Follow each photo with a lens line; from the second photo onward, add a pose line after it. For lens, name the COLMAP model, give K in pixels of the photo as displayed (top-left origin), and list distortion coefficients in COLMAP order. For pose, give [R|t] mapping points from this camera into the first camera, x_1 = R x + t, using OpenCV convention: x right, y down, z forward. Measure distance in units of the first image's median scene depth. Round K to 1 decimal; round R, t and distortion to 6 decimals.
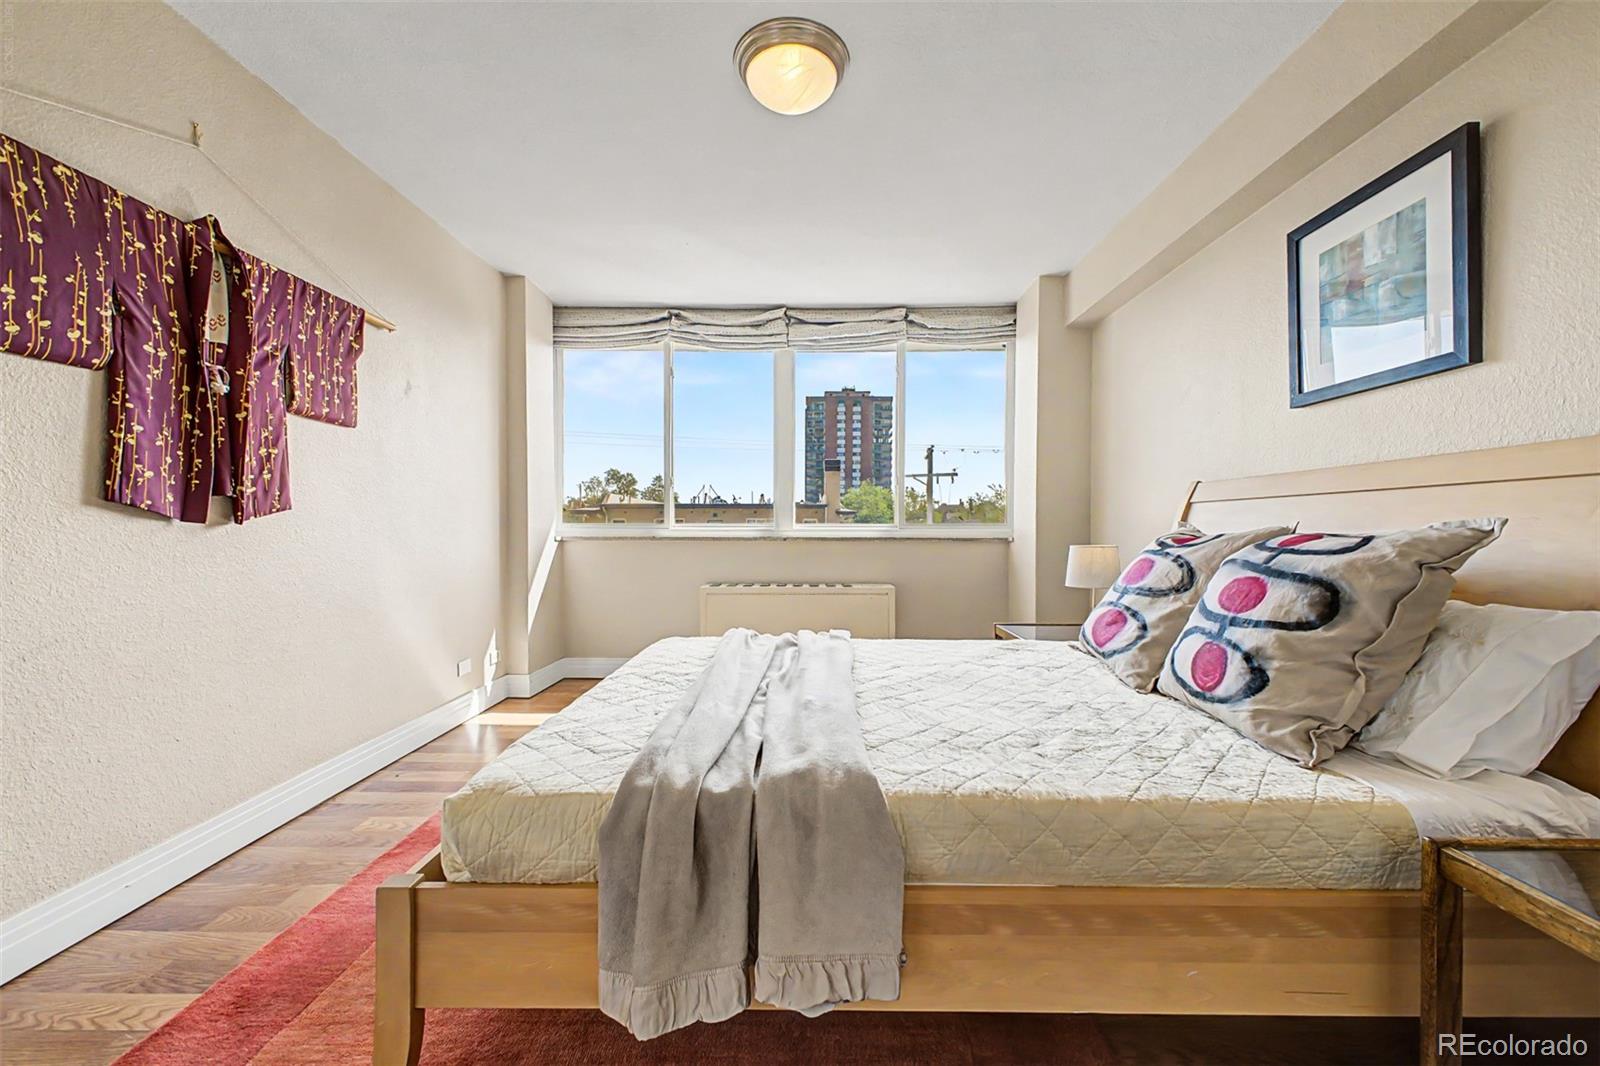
lens RADIAL K [[642.3, 0, 799.1], [0, 642.3, 526.6], [0, 0, 1]] dist [0.001851, 0.000215]
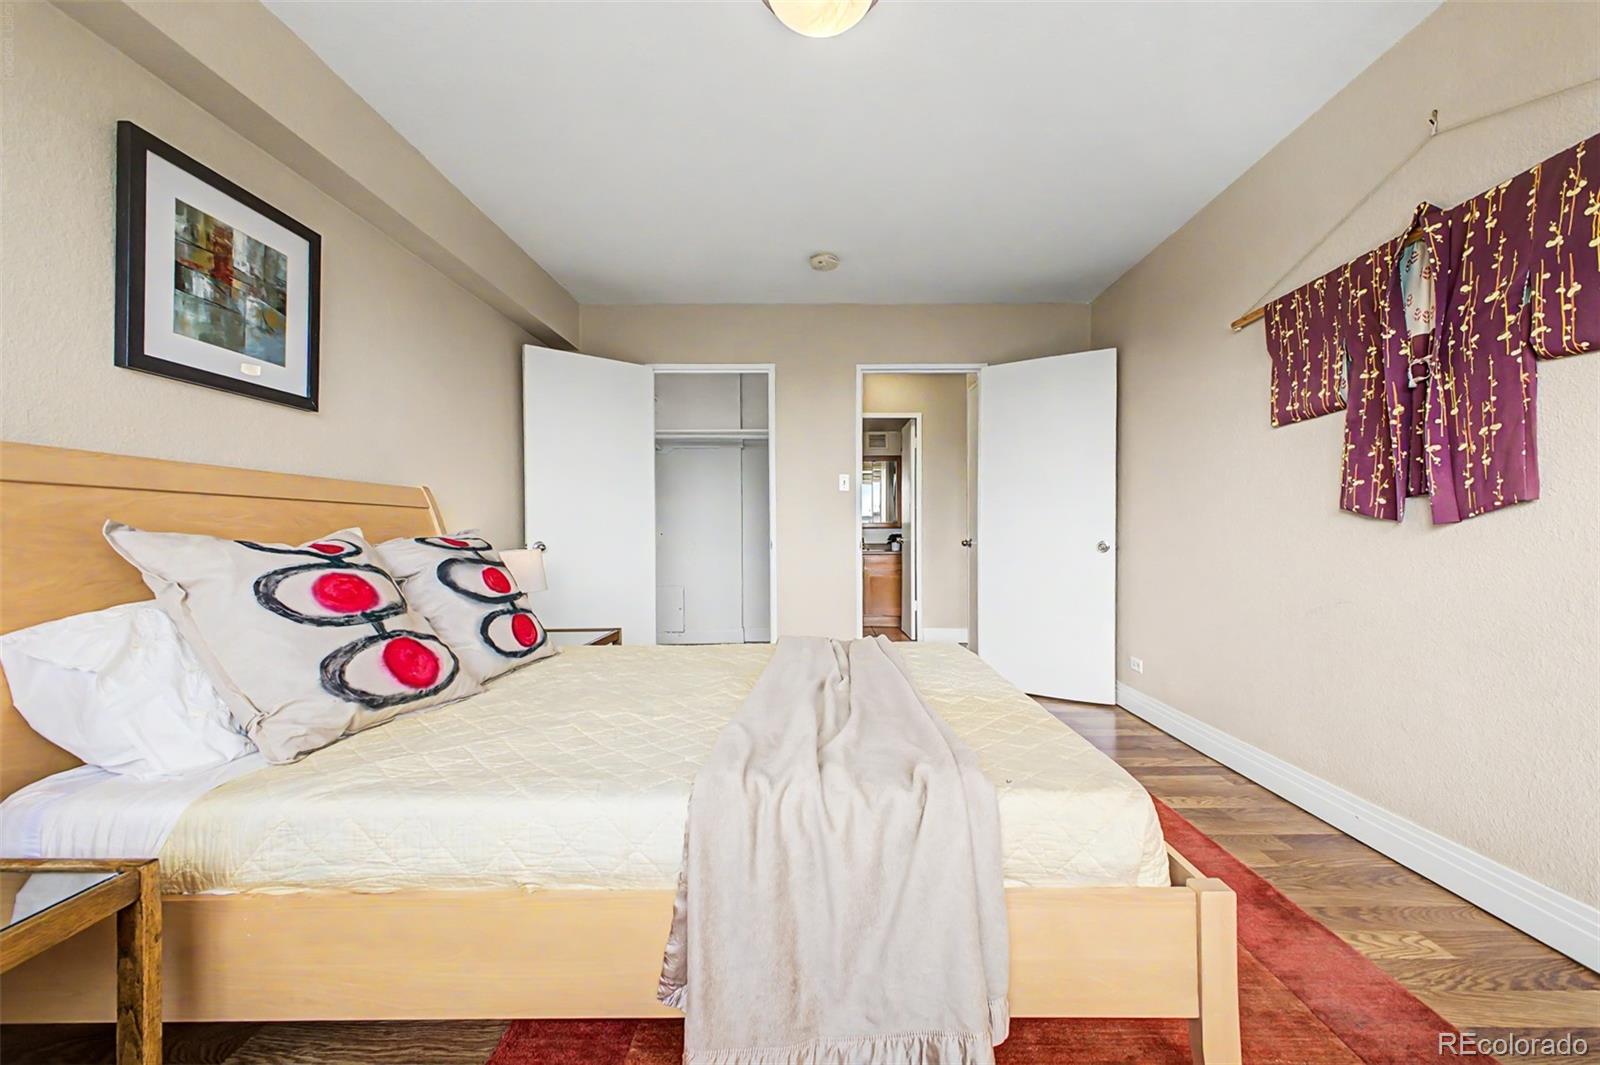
lens RADIAL K [[642.3, 0, 802.8], [0, 642.3, 529.6], [0, 0, 1]] dist [0.001851, 0.000215]
pose [[-0.999863, 0.004893, 0.015804, 0.001308], [0.004777, 0.999962, -0.007355, 0.008191], [-0.015839, -0.007278, -0.999848, 2.124878]]
